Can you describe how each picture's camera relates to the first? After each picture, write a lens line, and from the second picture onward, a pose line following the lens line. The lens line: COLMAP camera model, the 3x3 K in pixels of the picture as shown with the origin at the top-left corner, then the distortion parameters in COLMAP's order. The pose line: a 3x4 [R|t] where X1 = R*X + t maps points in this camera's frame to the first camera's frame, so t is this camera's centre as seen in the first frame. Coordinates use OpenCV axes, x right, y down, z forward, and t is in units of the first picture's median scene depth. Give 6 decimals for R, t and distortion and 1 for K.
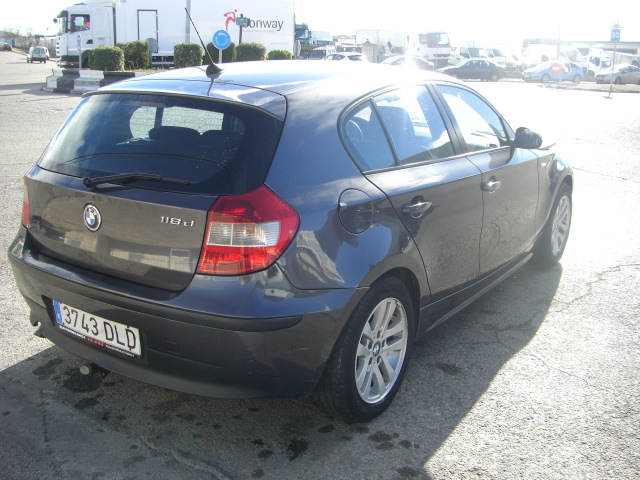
lens RADIAL K [[725.9, 0, 320.0], [0, 725.9, 240.0], [0, 0, 1]] dist [-0.194278, 0.157476]
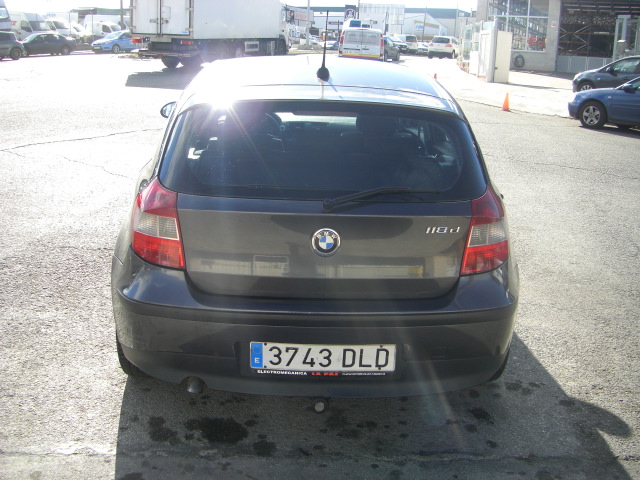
lens RADIAL K [[725.9, 0, 320.0], [0, 725.9, 240.0], [0, 0, 1]] dist [-0.194278, 0.157476]
pose [[0.815529, -0.163241, 0.555216, -0.764619], [0.139688, 0.986551, 0.084879, -0.103311], [-0.561604, 0.008335, 0.827364, 0.207548]]
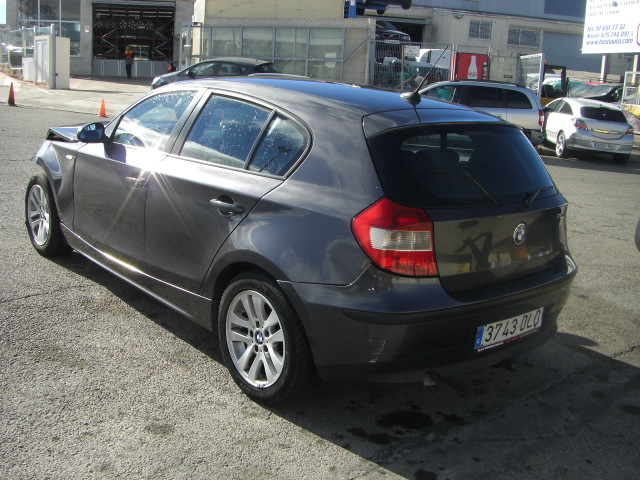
lens RADIAL K [[725.9, 0, 320.0], [0, 725.9, 240.0], [0, 0, 1]] dist [-0.194278, 0.157476]
pose [[0.263165, -0.243826, 0.933431, -1.363829], [0.189728, 0.961721, 0.197725, -0.287152], [-0.945911, 0.125064, 0.299352, 0.867486]]
